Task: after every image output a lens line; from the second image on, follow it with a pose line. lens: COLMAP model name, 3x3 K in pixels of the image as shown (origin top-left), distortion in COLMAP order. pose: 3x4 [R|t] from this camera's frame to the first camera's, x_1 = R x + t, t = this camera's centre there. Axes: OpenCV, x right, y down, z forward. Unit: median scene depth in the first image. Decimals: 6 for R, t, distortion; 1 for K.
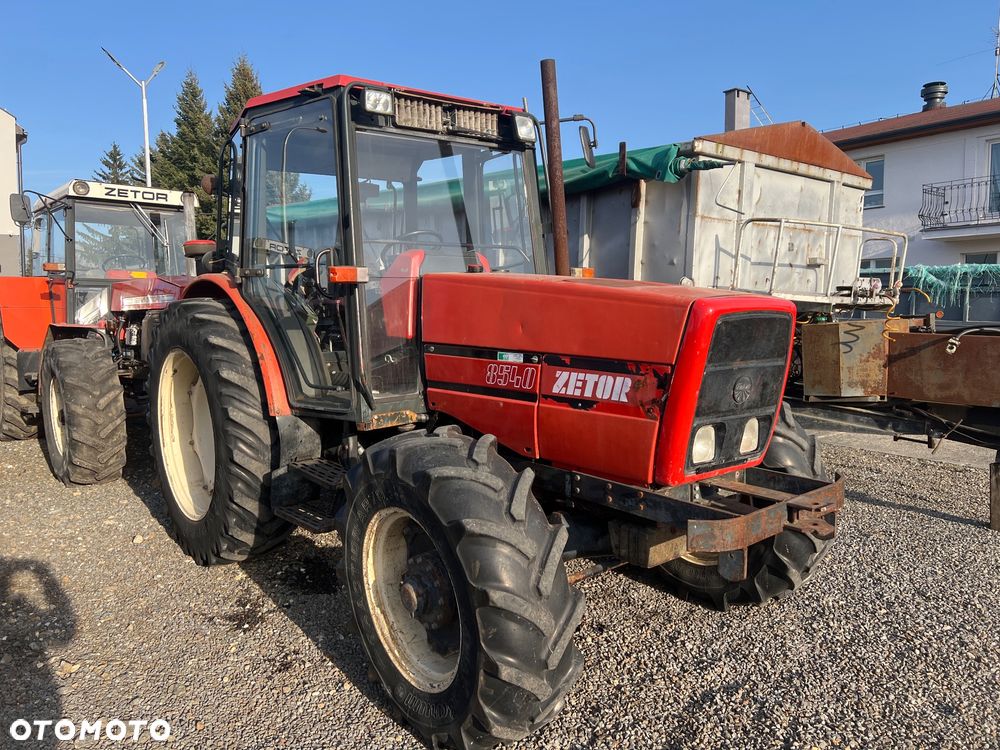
lens RADIAL K [[764.7, 0, 498.5], [0, 764.7, 337.9], [0, 0, 1]] dist [0.008907, 0.000766]
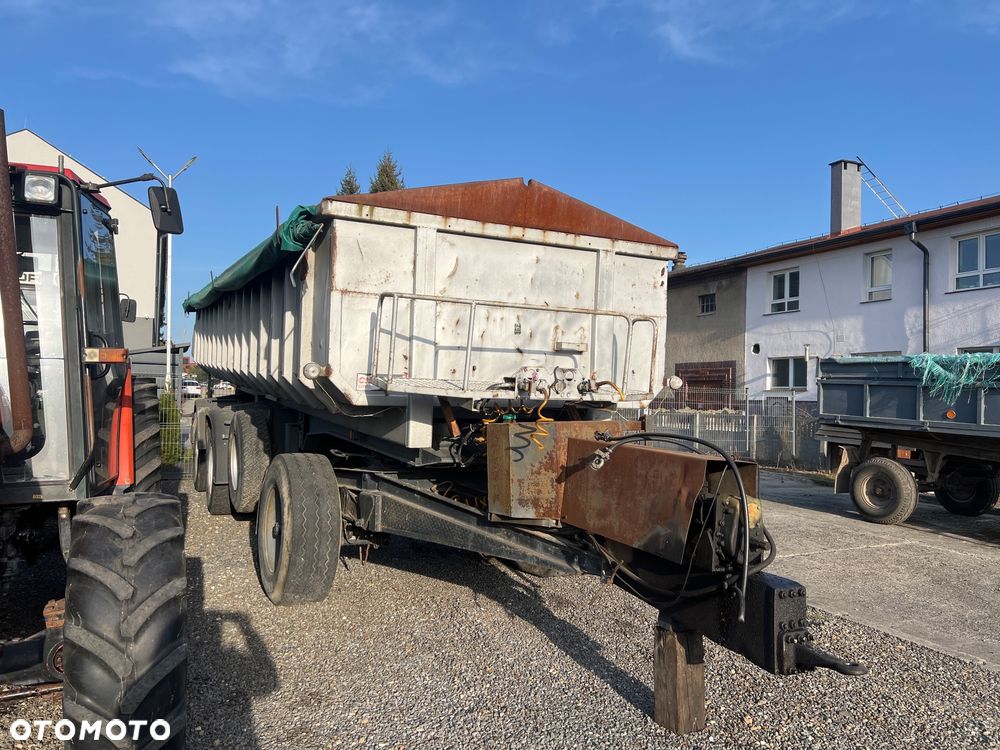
lens RADIAL K [[750.5, 0, 502.0], [0, 750.5, 357.6], [0, 0, 1]] dist [0.062598, -0.061003]
pose [[0.975513, 0.012998, -0.219558, 0.605639], [-0.031048, 0.996394, -0.078963, -0.025358], [0.217740, 0.083846, 0.972399, 0.234392]]
